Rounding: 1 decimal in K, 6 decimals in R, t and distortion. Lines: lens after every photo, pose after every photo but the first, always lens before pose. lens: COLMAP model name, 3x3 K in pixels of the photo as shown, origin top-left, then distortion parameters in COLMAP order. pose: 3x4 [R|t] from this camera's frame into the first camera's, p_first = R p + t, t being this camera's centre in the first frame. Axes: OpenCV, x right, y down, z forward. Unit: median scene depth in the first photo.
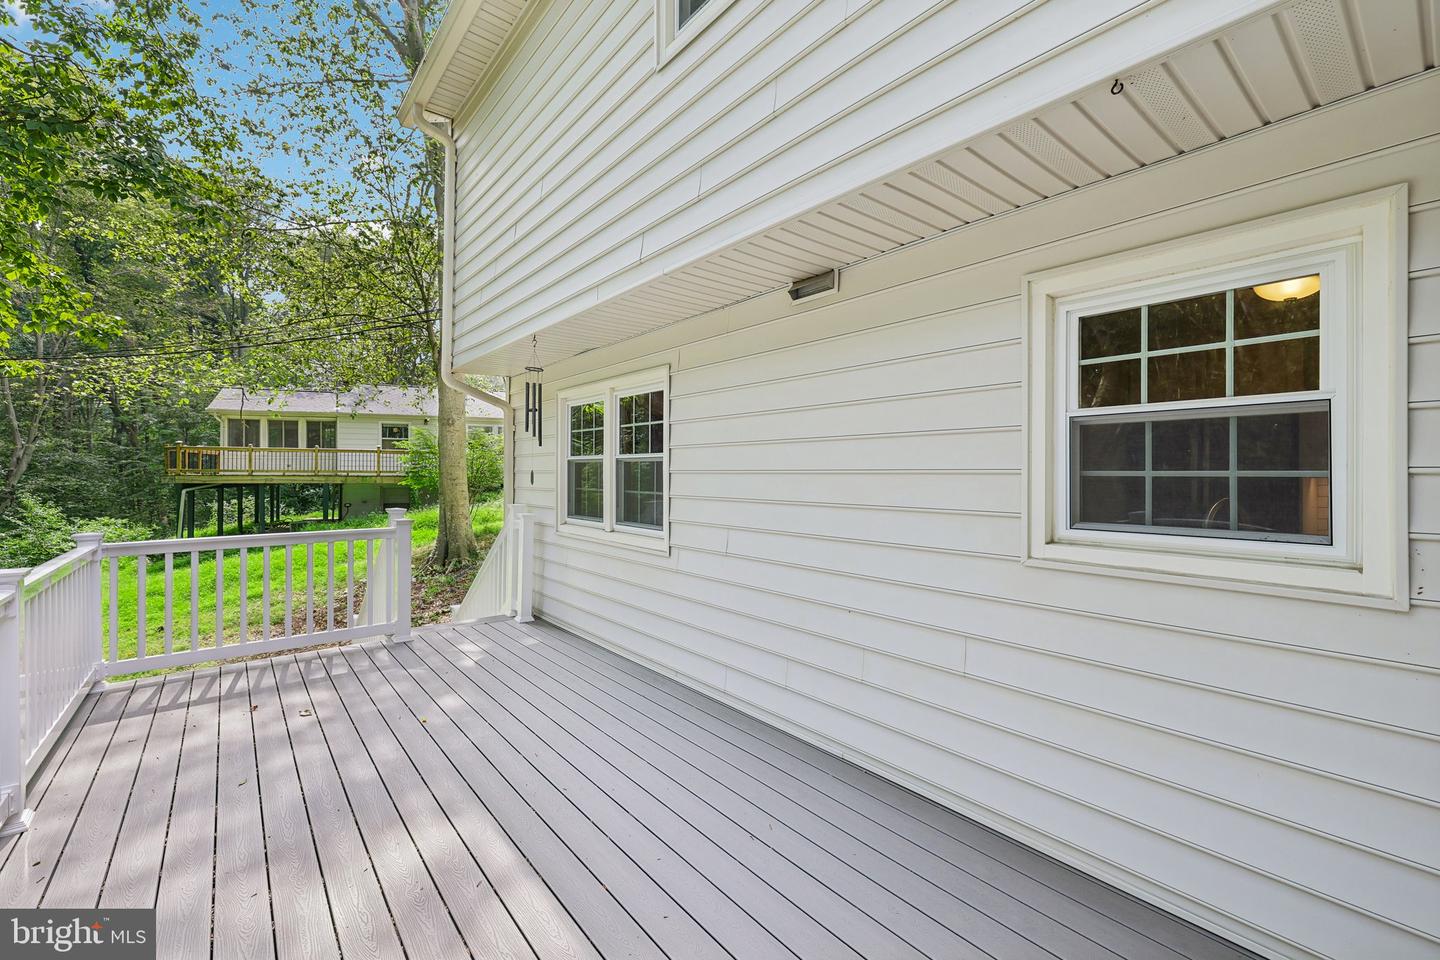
lens RADIAL K [[607.8, 0, 716.8], [0, 607.8, 470.4], [0, 0, 1]] dist [0.001885, -0.000009]
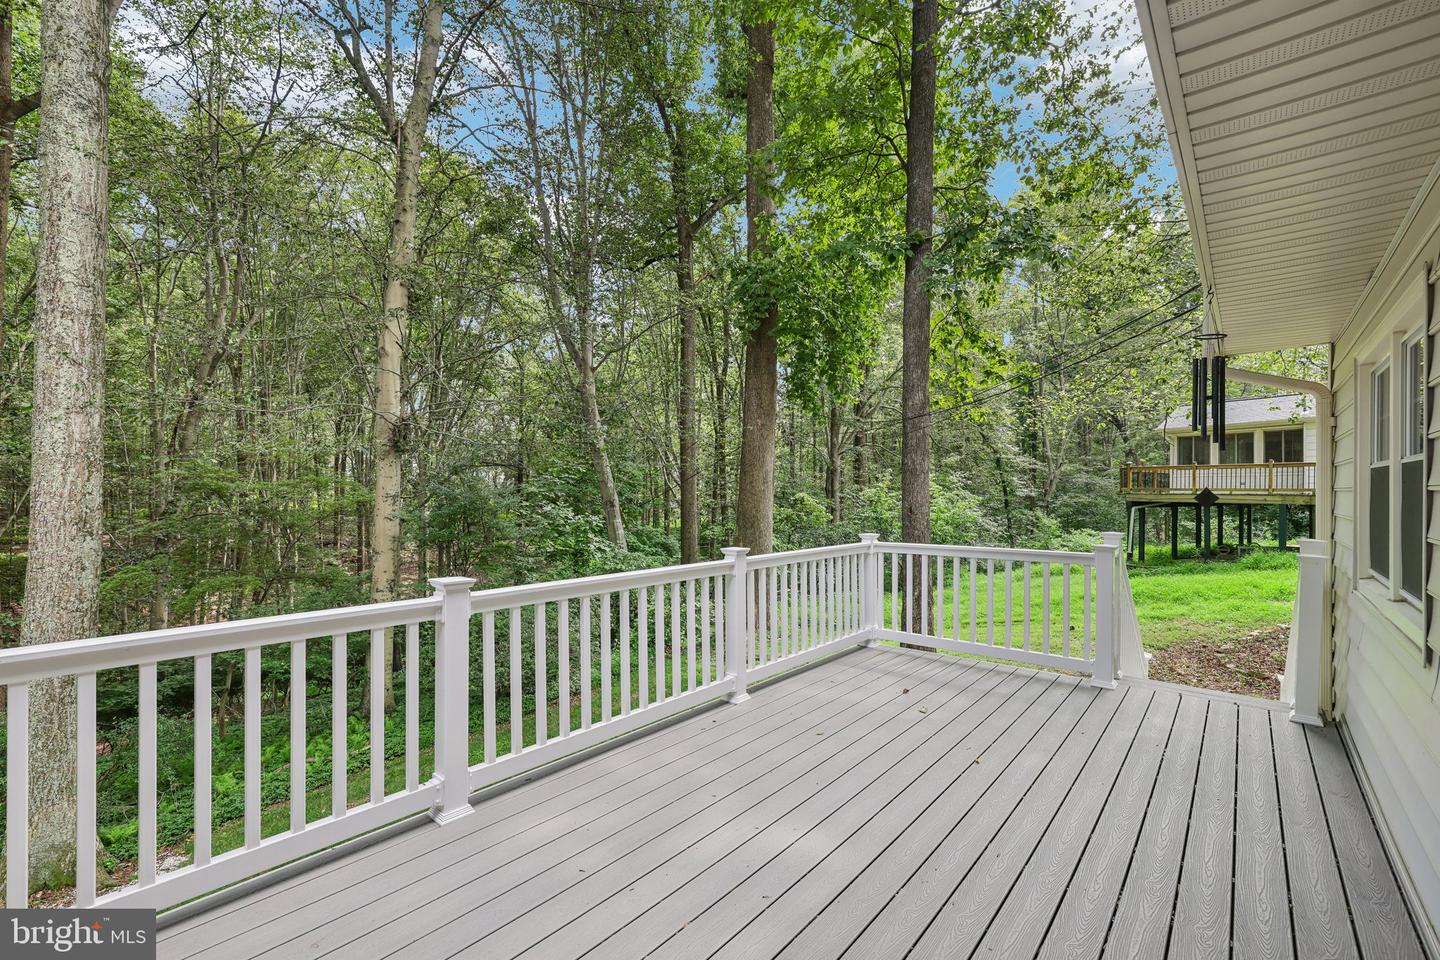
lens RADIAL K [[623.7, 0, 715.9], [0, 623.7, 492.1], [0, 0, 1]] dist [0.003259, 0.000093]
pose [[0.178685, 0.002236, -0.983904, 0.067776], [0.003130, 0.999991, 0.002841, -0.000334], [0.983901, -0.003587, 0.178677, 0.077218]]
